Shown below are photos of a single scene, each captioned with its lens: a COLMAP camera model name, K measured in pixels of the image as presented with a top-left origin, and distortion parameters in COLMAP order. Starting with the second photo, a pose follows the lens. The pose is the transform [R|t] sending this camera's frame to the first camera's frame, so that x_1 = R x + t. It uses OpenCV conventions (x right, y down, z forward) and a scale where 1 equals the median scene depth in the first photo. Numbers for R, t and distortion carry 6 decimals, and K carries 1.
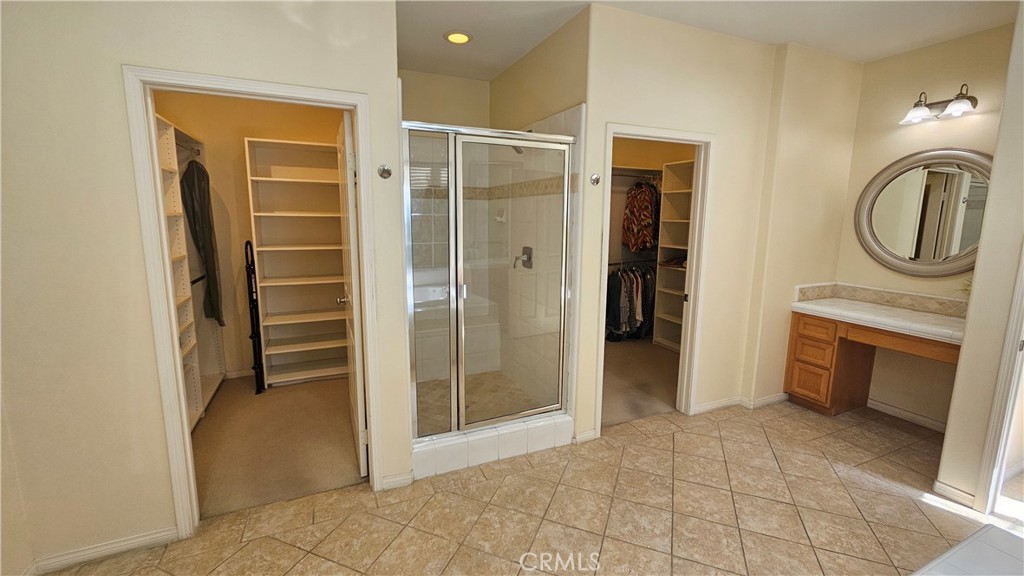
lens RADIAL K [[417.7, 0, 509.5], [0, 417.7, 281.8], [0, 0, 1]] dist [-0.000372, 0.000154]
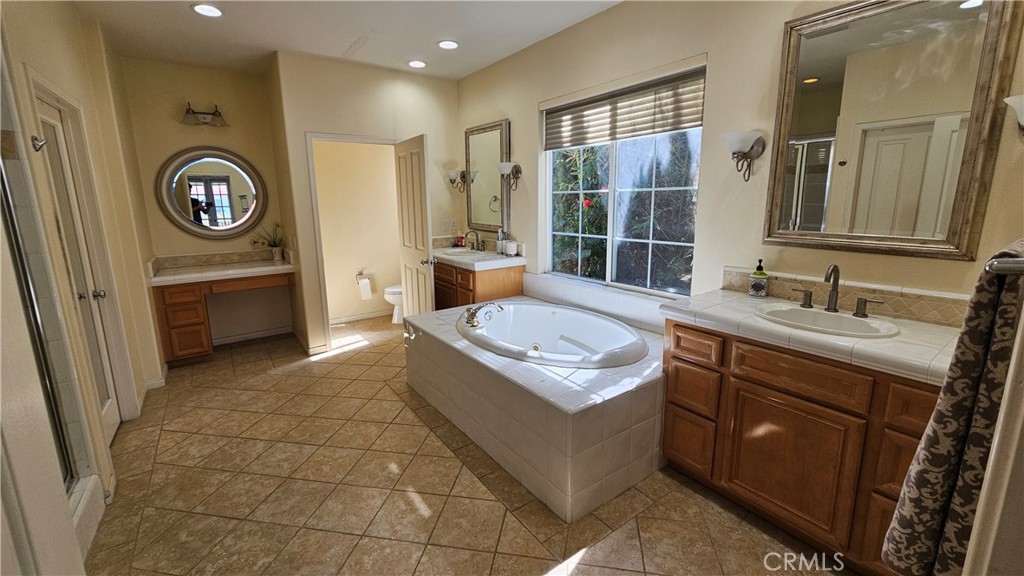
lens RADIAL K [[417.7, 0, 509.7], [0, 417.7, 280.9], [0, 0, 1]] dist [-0.000372, 0.000154]
pose [[-0.205153, -0.196695, 0.958761, -0.681226], [0.162324, 0.959193, 0.231517, -0.055619], [-0.965175, 0.203127, -0.164853, 0.381083]]
